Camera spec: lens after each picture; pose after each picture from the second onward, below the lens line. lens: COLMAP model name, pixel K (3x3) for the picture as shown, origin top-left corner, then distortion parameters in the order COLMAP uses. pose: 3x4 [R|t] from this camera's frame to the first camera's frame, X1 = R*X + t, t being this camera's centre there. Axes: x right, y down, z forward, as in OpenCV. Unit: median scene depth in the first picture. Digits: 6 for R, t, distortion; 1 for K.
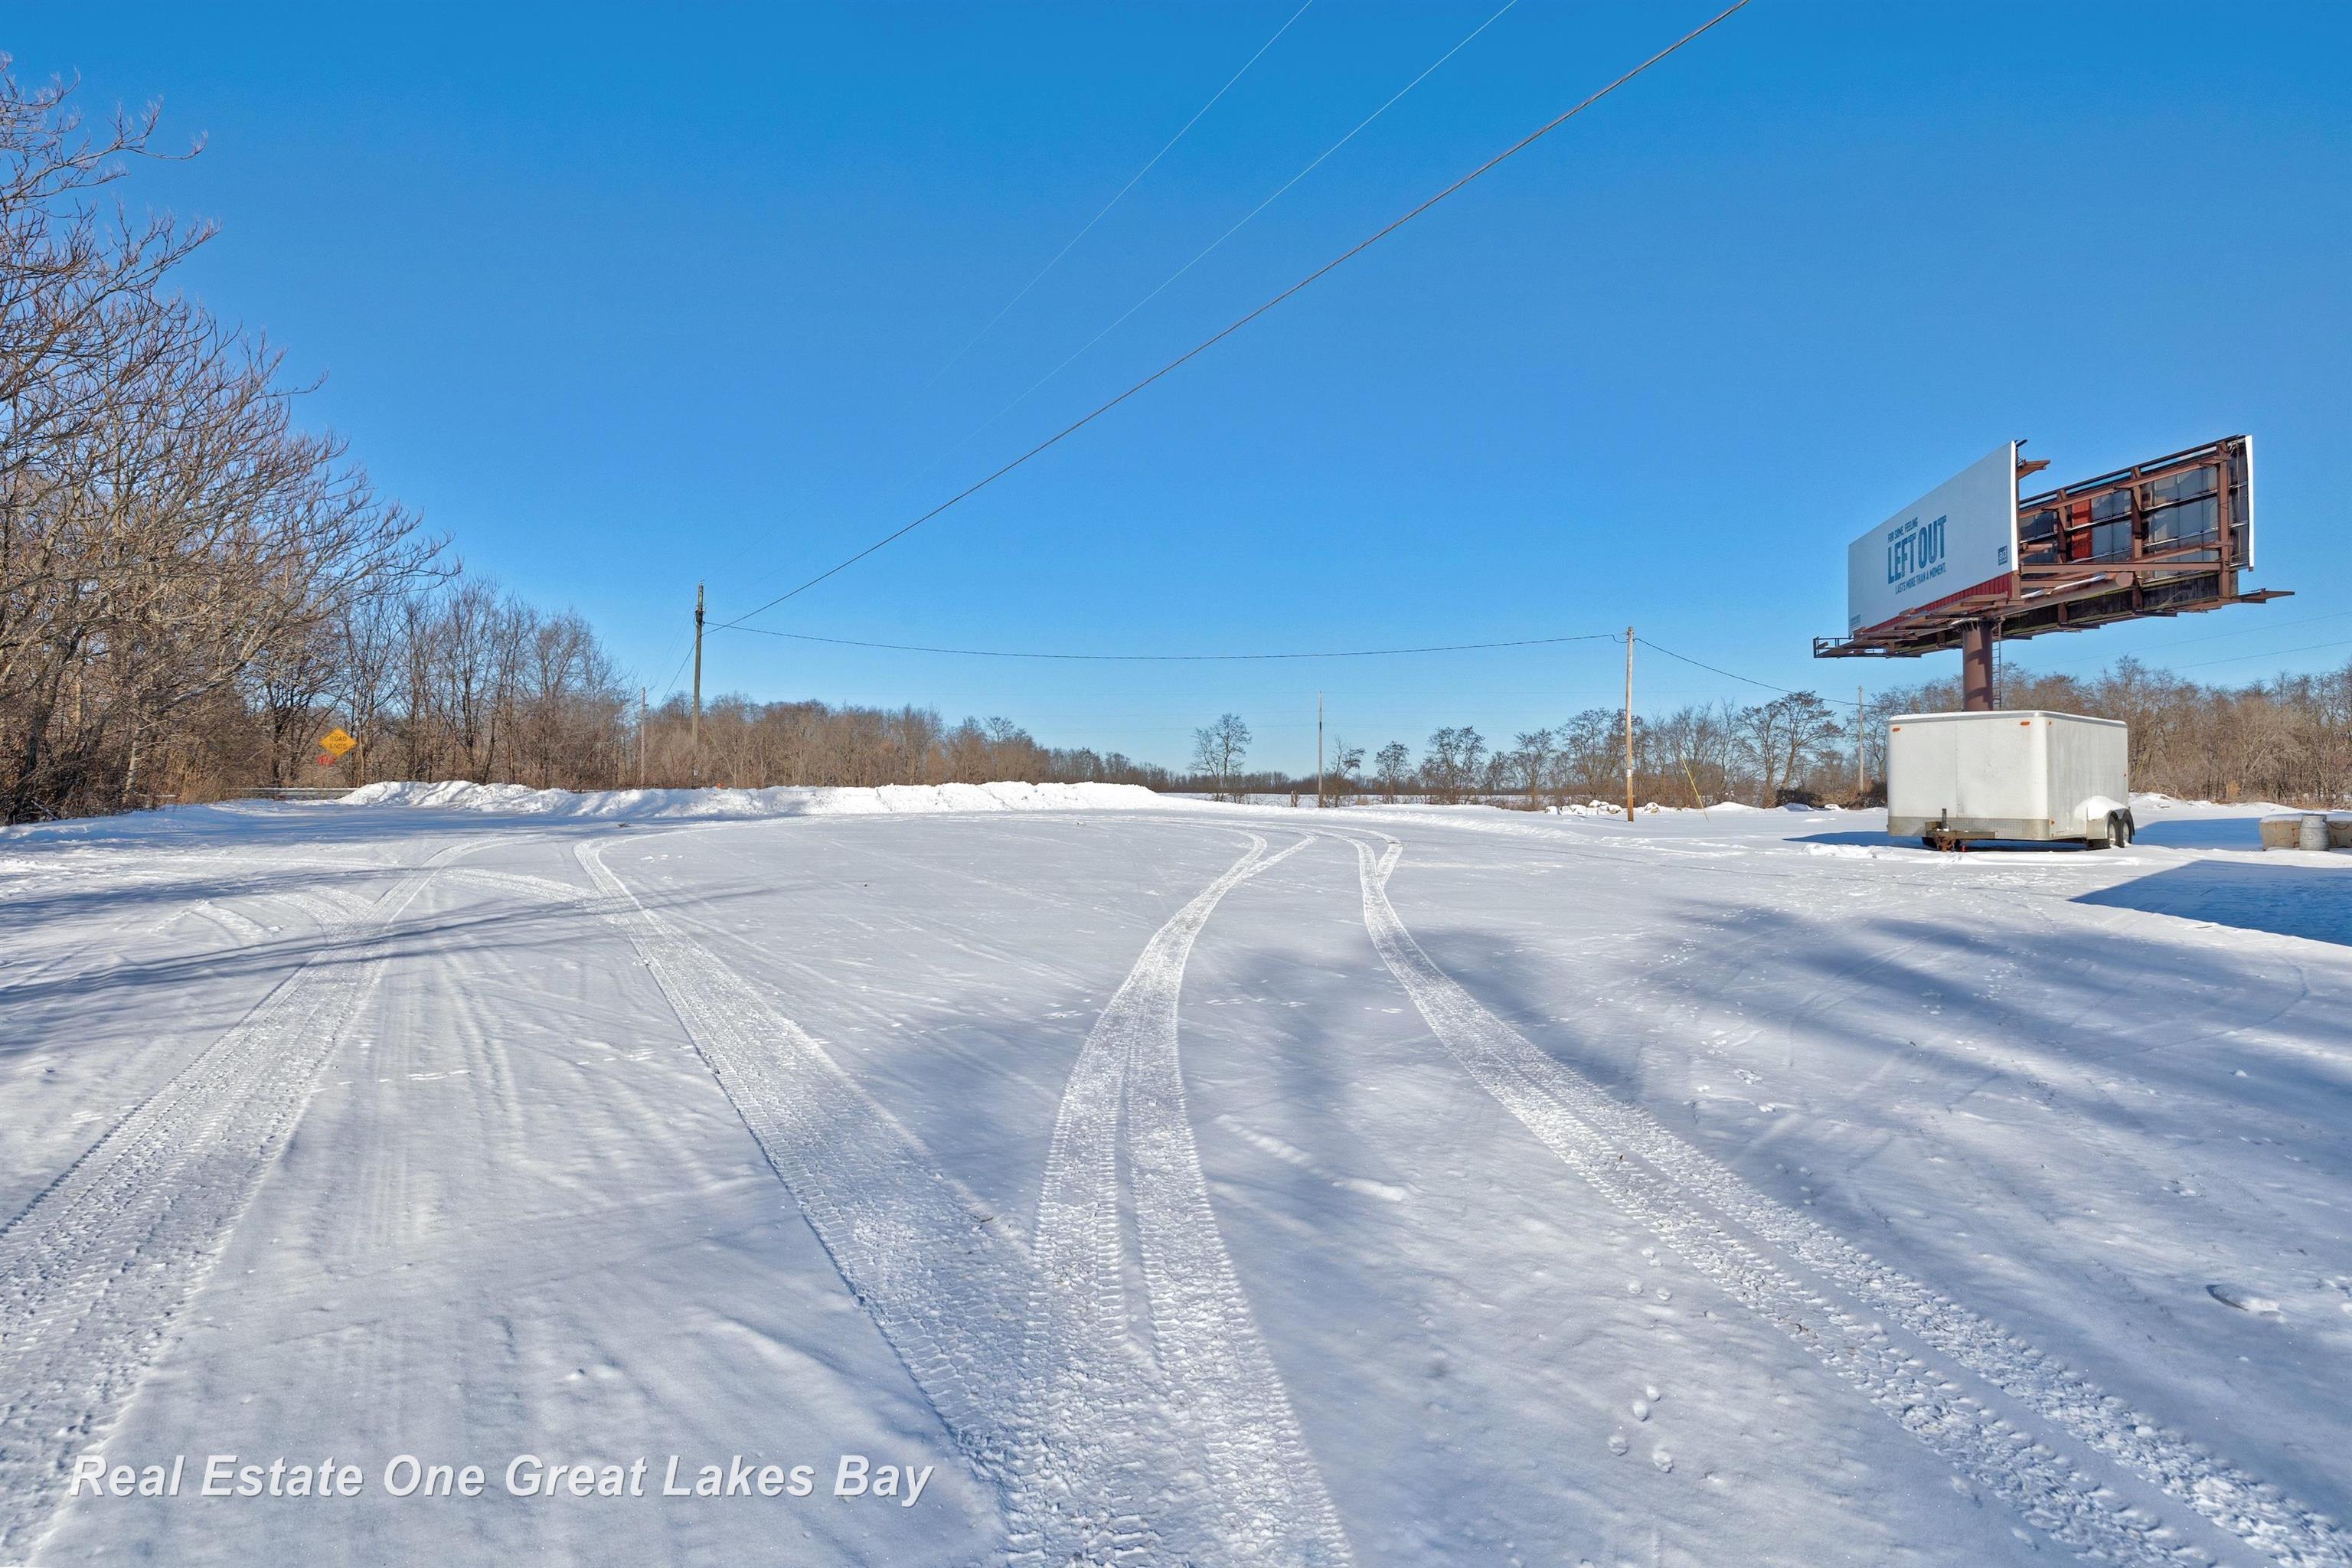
lens RADIAL K [[947.4, 0, 1176.0], [0, 947.4, 784.0], [0, 0, 1]] dist [0.002505, 0.000235]
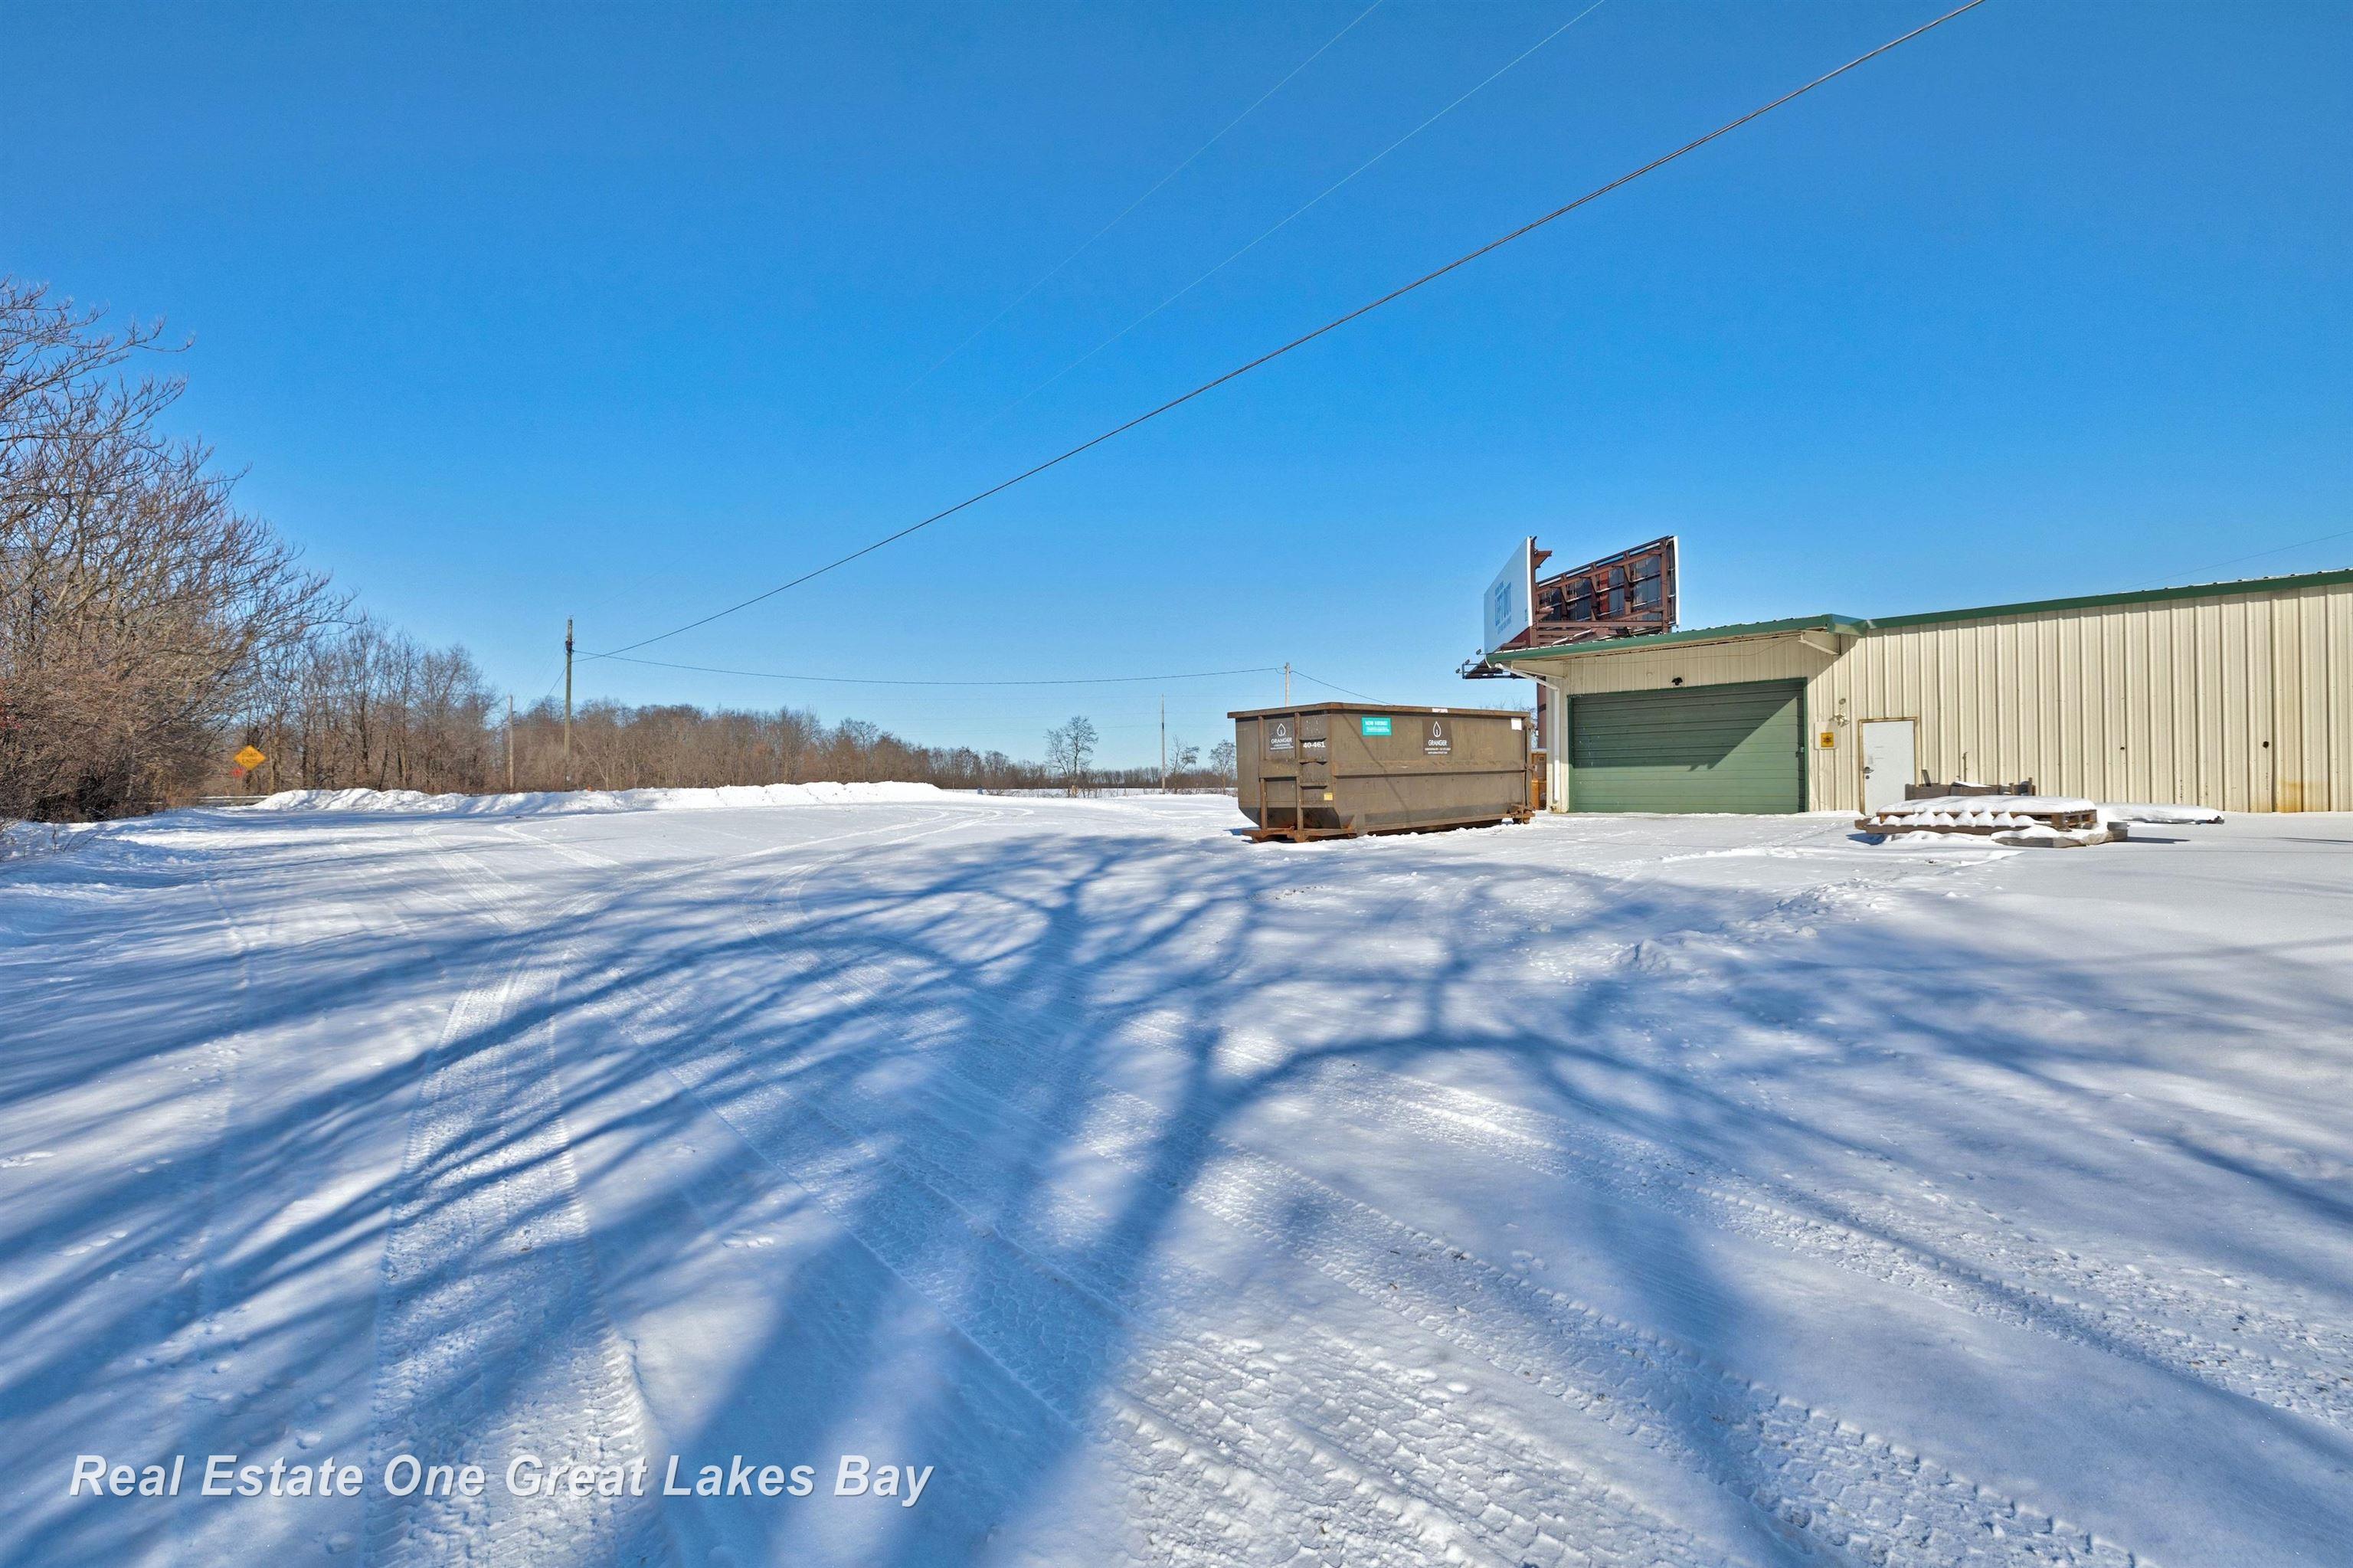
lens RADIAL K [[947.9, 0, 1176.5], [0, 947.9, 784.0], [0, 0, 1]] dist [0.002505, 0.000235]
pose [[0.994557, -0.015513, 0.103031, 0.145053], [0.014989, 0.999870, 0.005858, -0.000233], [-0.103109, -0.004282, 0.994661, -0.292250]]
